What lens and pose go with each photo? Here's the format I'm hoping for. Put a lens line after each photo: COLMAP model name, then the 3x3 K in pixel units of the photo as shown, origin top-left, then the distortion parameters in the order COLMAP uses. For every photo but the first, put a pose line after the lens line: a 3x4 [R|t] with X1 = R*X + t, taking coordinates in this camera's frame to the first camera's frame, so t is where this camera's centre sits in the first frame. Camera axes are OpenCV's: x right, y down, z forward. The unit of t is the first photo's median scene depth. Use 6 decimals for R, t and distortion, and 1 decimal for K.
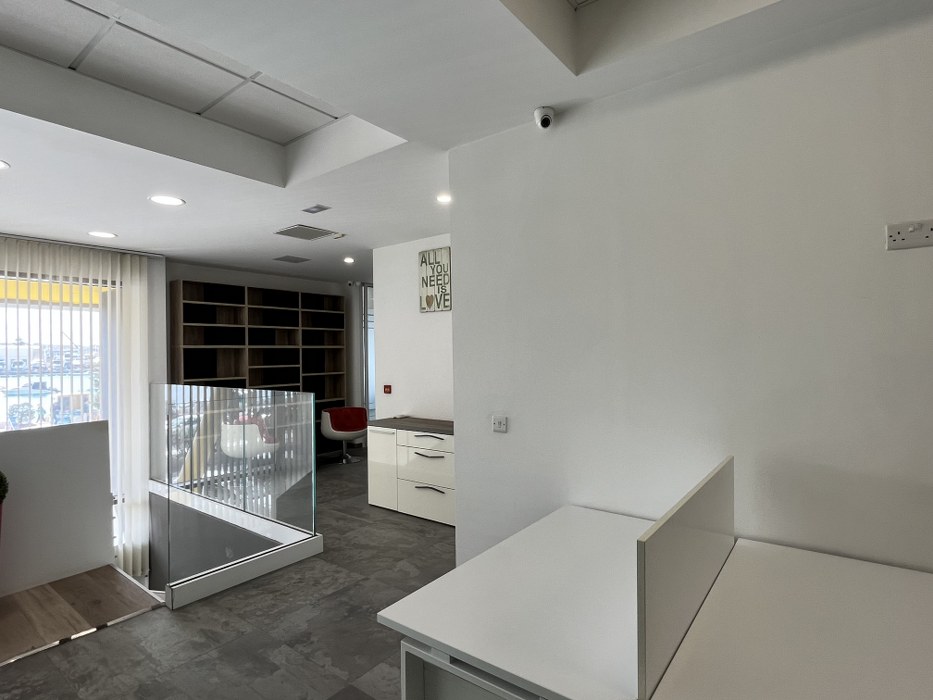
lens RADIAL K [[492.7, 0, 461.9], [0, 492.7, 346.9], [0, 0, 1]] dist [-0.014316, 0.001350]
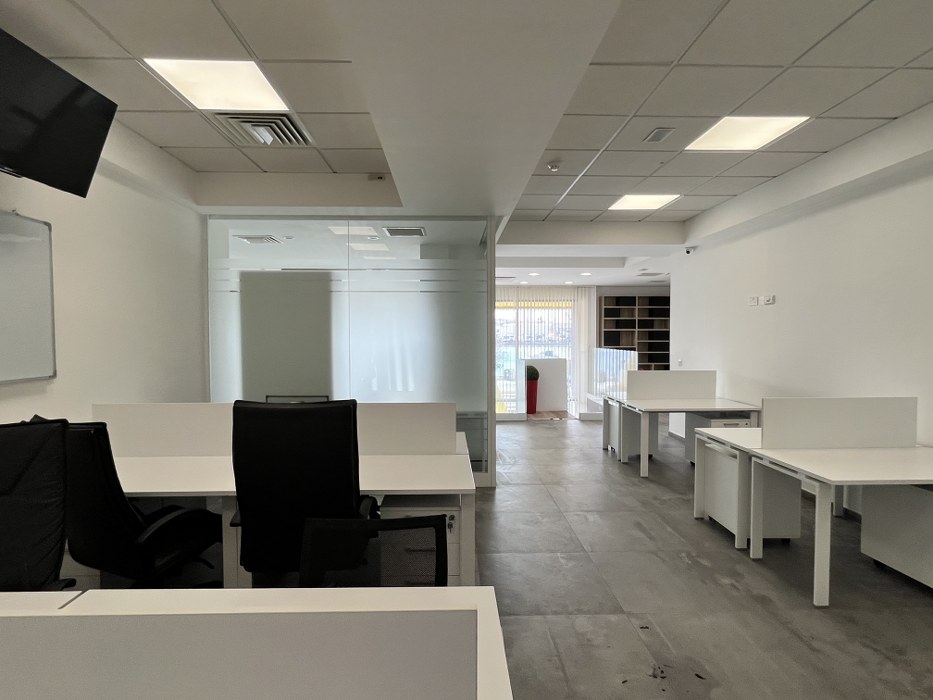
lens RADIAL K [[492.7, 0, 465.0], [0, 492.7, 349.2], [0, 0, 1]] dist [-0.014316, 0.001350]
pose [[0.631874, 0.040302, -0.774023, 0.670152], [-0.001575, 0.998712, 0.050716, -0.023334], [0.775070, -0.030827, 0.631123, -0.752327]]
